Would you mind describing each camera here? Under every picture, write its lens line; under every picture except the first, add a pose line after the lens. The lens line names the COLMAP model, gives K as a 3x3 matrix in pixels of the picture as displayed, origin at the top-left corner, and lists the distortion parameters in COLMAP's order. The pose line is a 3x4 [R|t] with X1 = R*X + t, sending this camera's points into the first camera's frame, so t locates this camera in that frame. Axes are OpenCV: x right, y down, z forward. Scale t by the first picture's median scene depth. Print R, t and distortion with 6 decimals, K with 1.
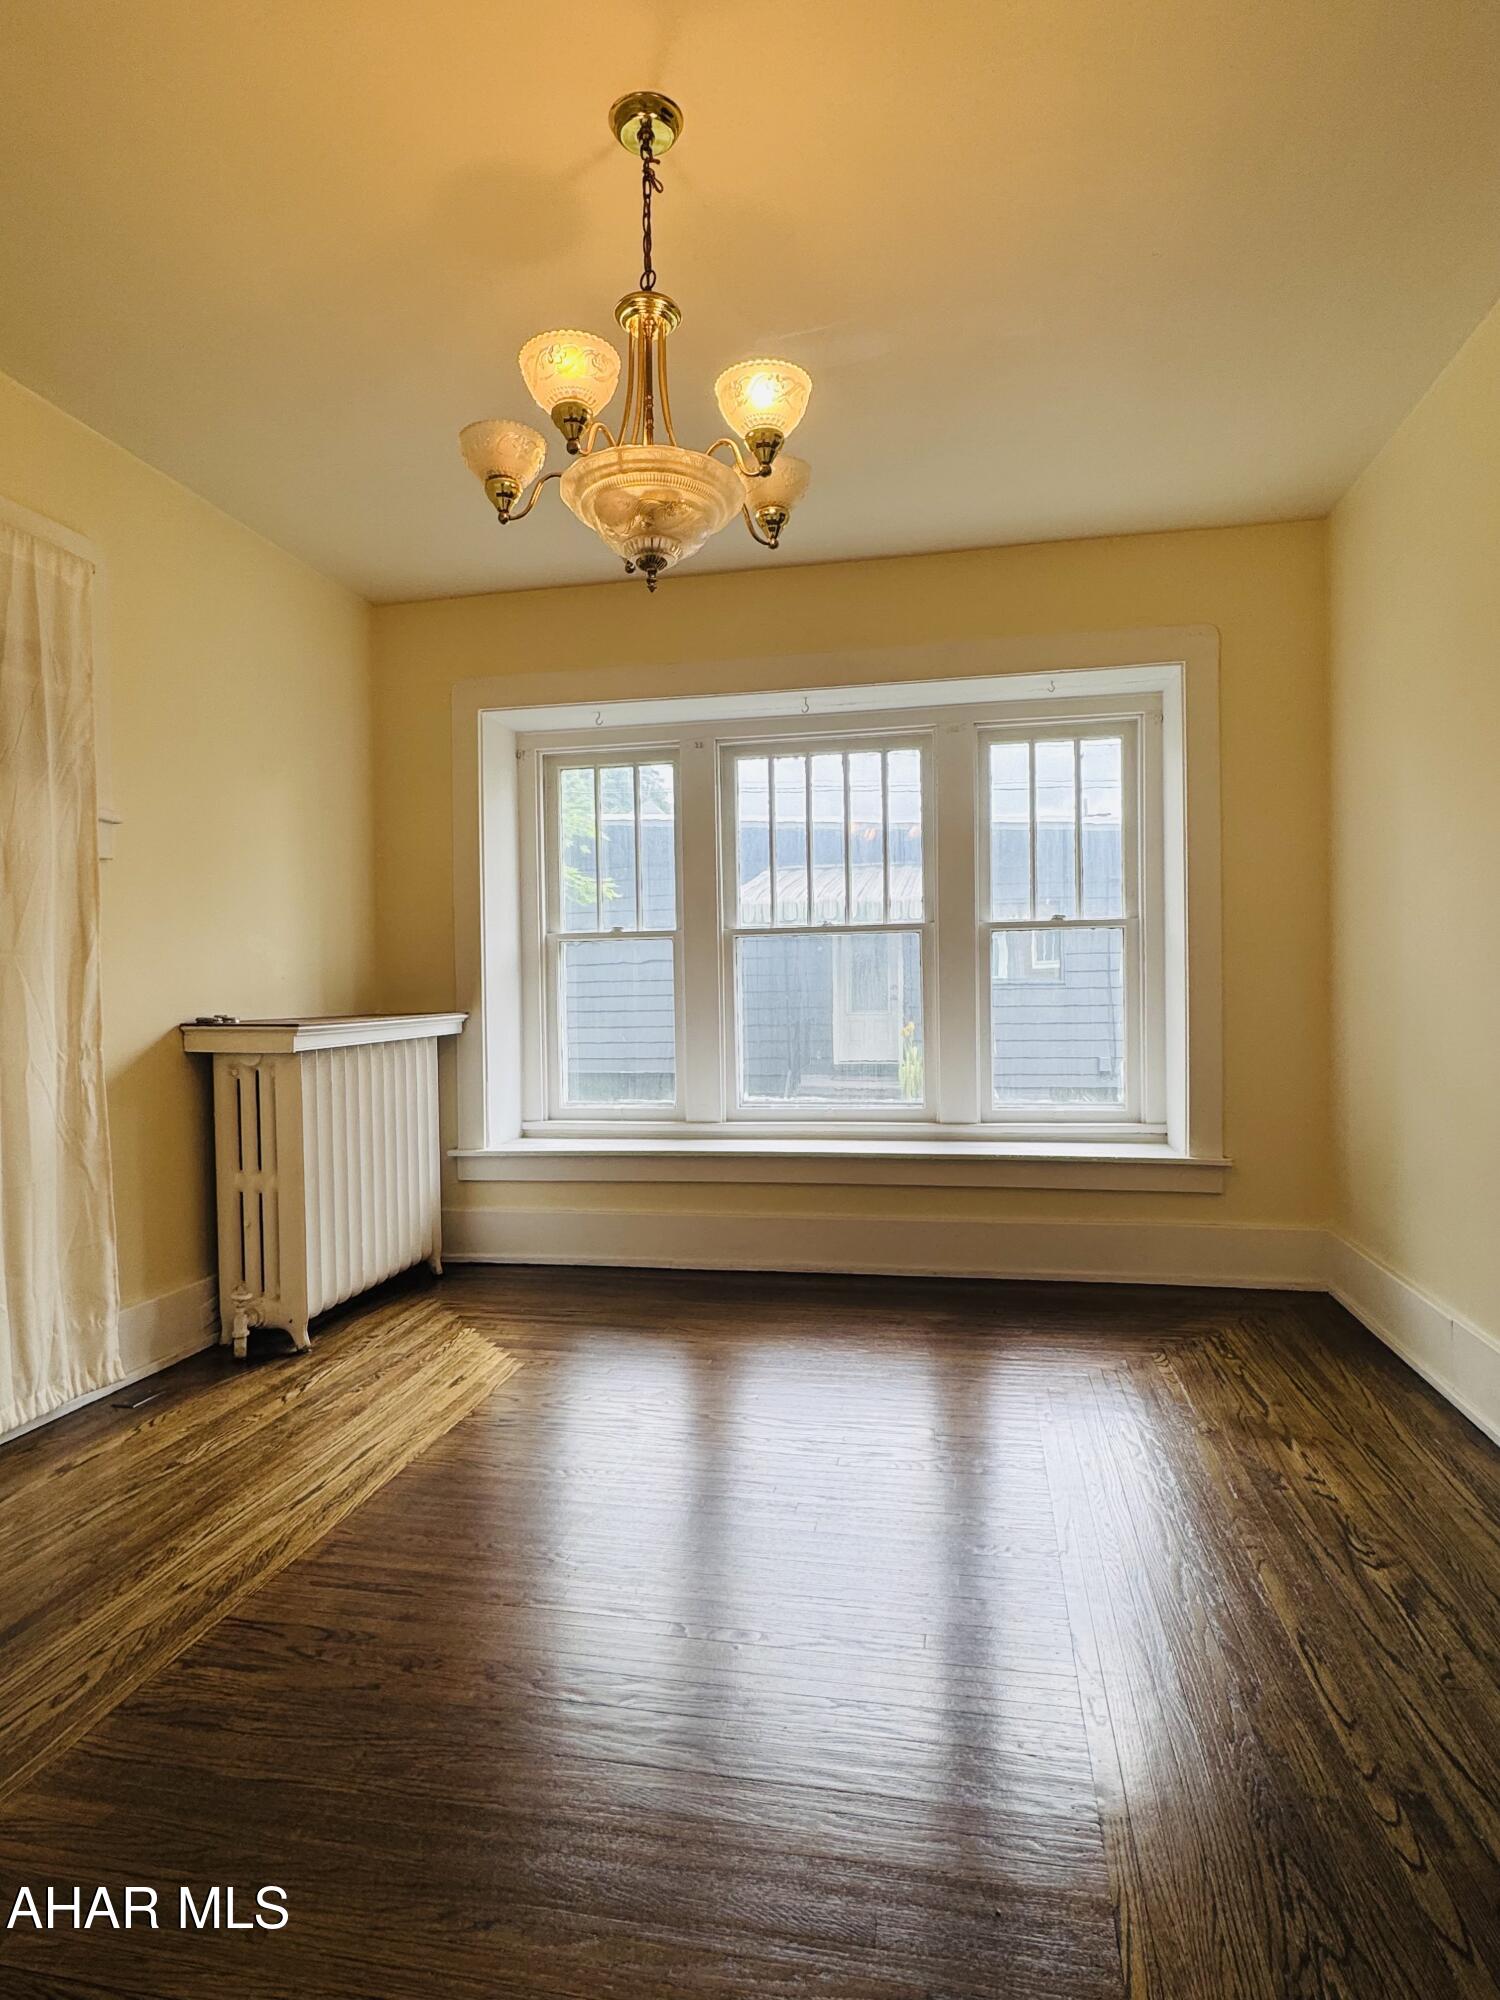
lens RADIAL K [[1102.9, 0, 749.8], [0, 1102.9, 1006.5], [0, 0, 1]] dist [-0.001810, 0.001635]
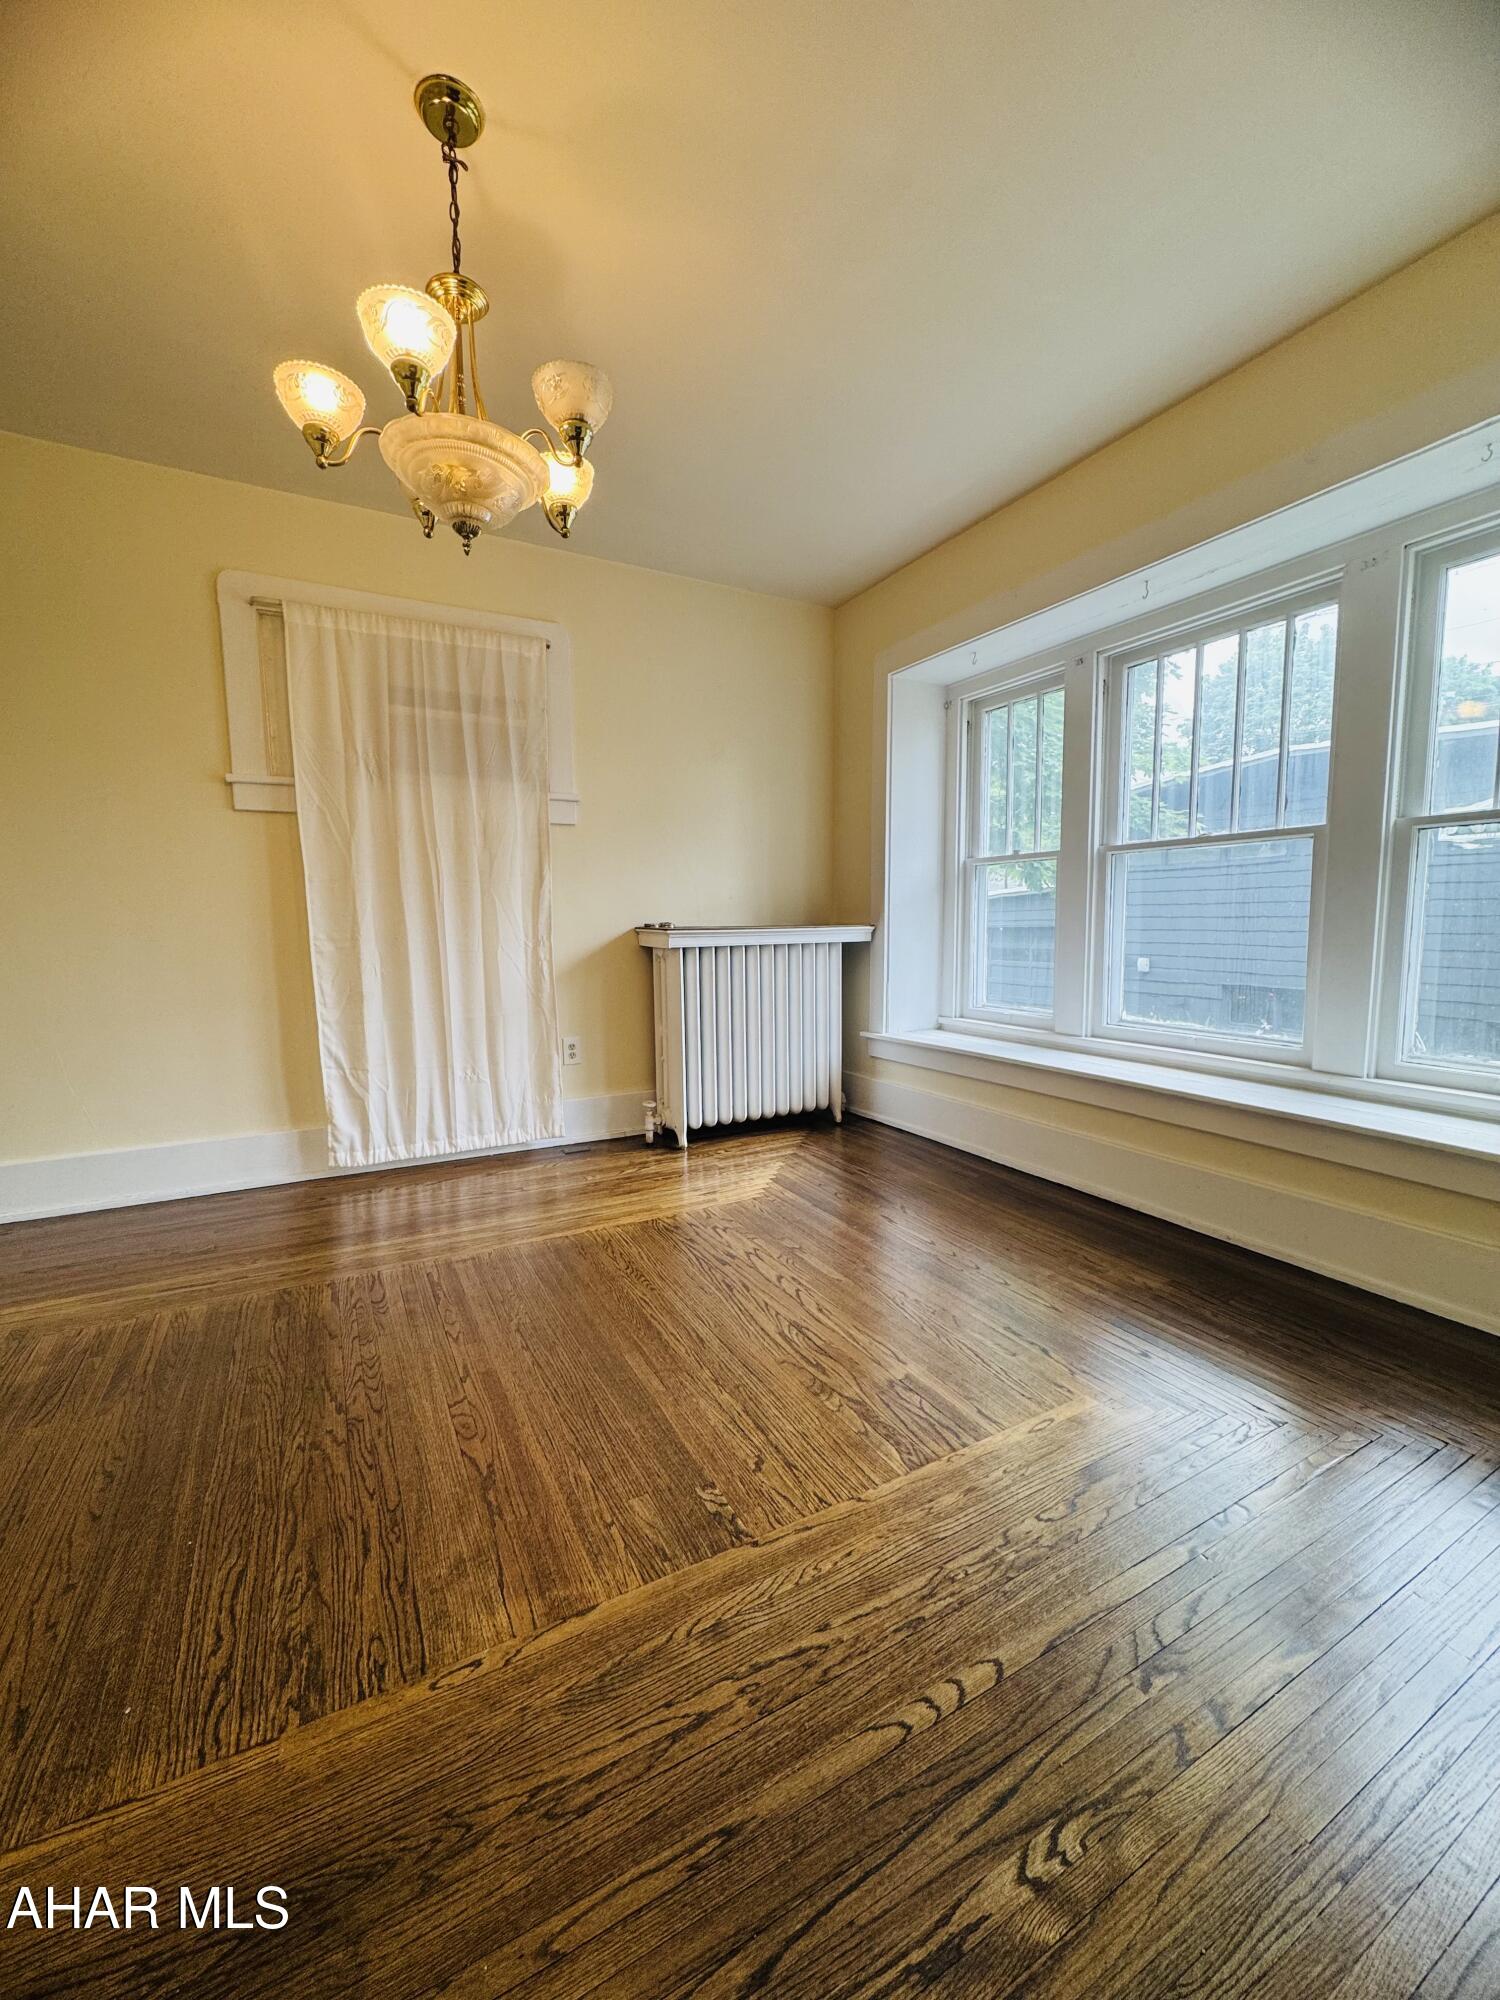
lens RADIAL K [[797.8, 0, 751.0], [0, 797.8, 1000.5], [0, 0, 1]] dist [-0.004048, 0.000796]
pose [[0.639800, 0.089033, -0.763367, 0.452929], [-0.017047, 0.994667, 0.101722, 0.001360], [0.768353, -0.052068, 0.637905, 0.384704]]
